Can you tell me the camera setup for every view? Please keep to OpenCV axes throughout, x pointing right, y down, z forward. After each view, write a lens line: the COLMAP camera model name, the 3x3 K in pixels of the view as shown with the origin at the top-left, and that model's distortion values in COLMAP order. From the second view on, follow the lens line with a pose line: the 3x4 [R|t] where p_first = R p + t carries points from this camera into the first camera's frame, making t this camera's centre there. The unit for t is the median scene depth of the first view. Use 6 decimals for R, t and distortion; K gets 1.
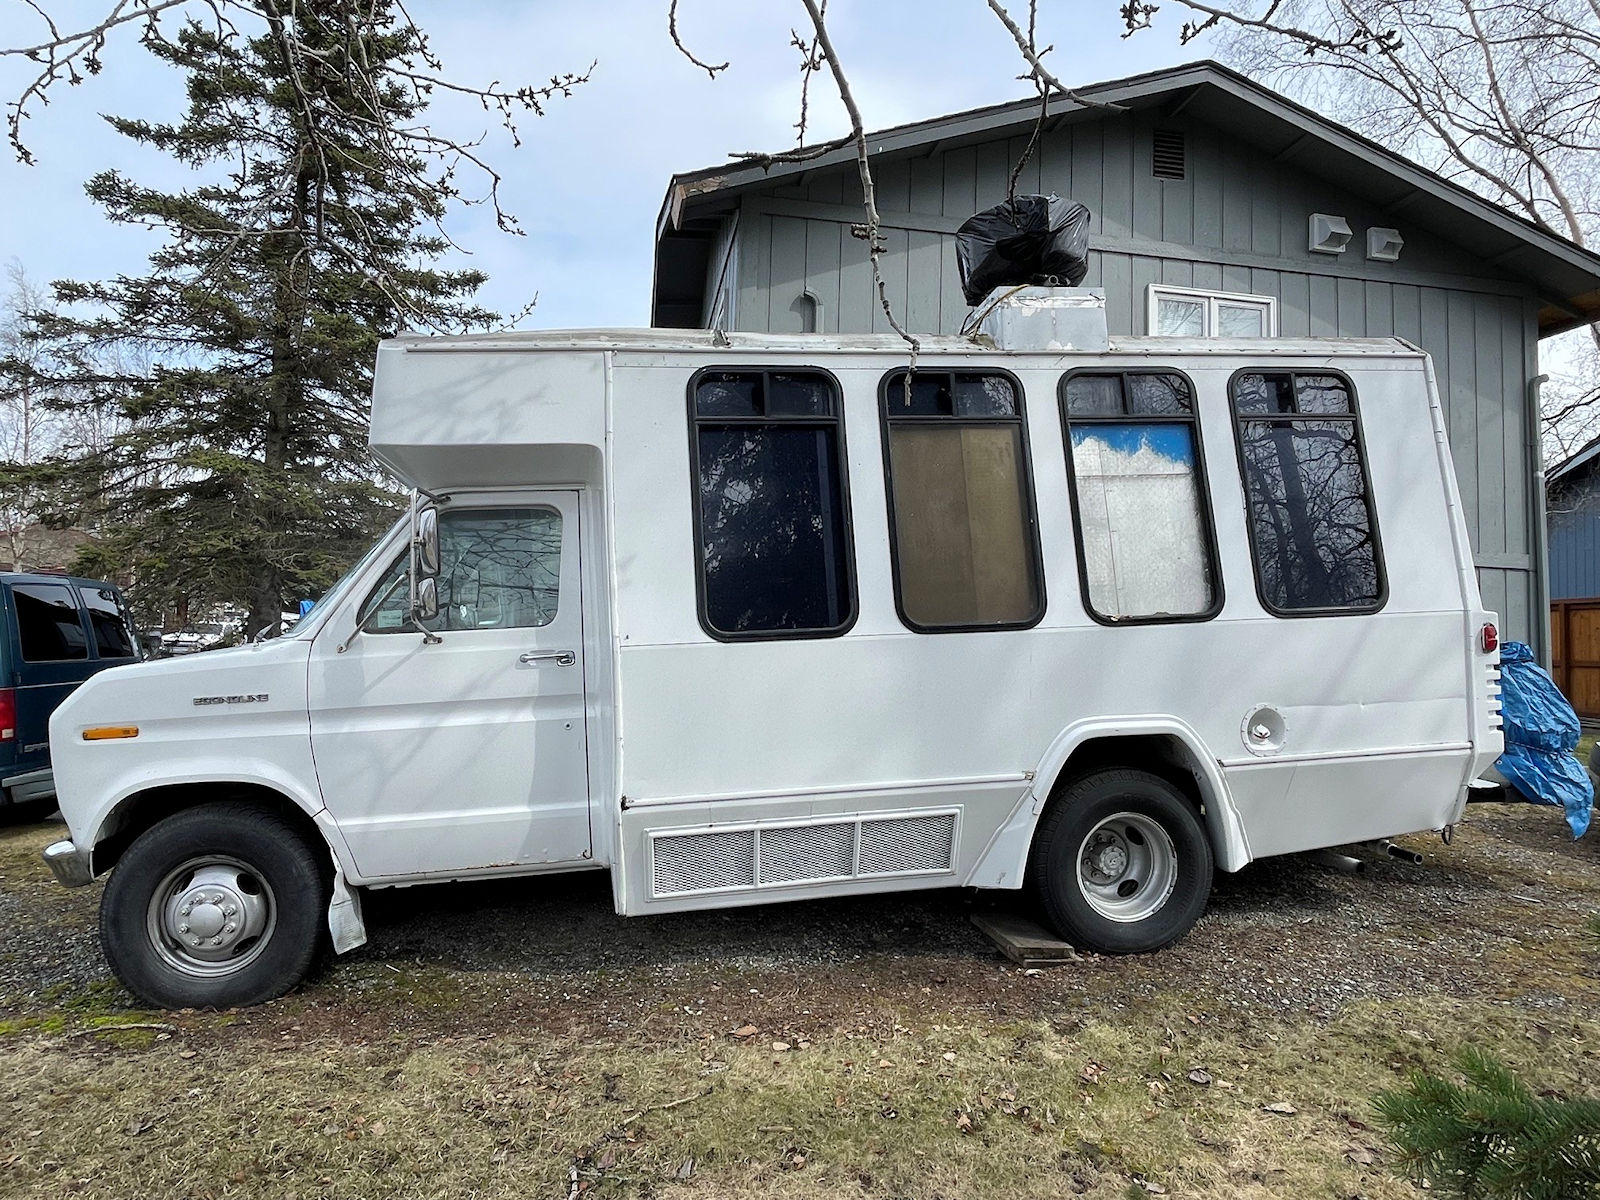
lens RADIAL K [[943.6, 0, 800.0], [0, 943.6, 600.0], [0, 0, 1]] dist [-0.006902, -0.001845]
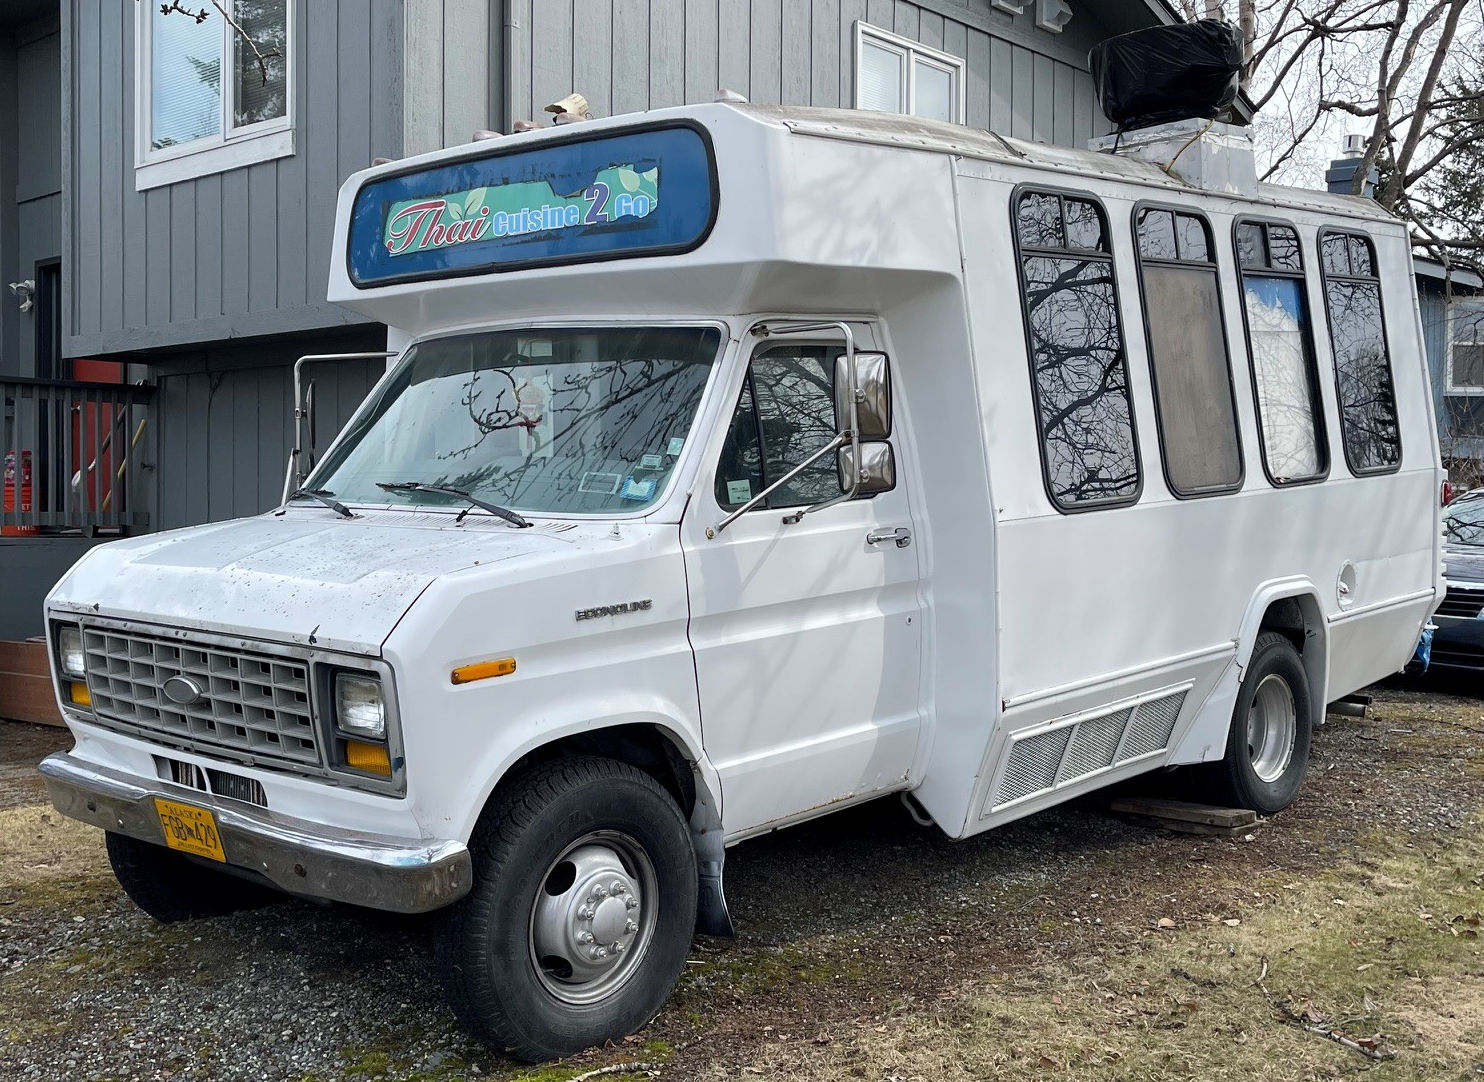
lens RADIAL K [[1630.8, 0, 742.5], [0, 1630.8, 517.0], [0, 0, 1]] dist [0.007354, 0.005579]
pose [[0.794396, -0.022111, 0.606998, -1.197217], [-0.018630, 0.997980, 0.060734, -0.036515], [-0.607115, -0.059555, 0.792379, -0.013681]]
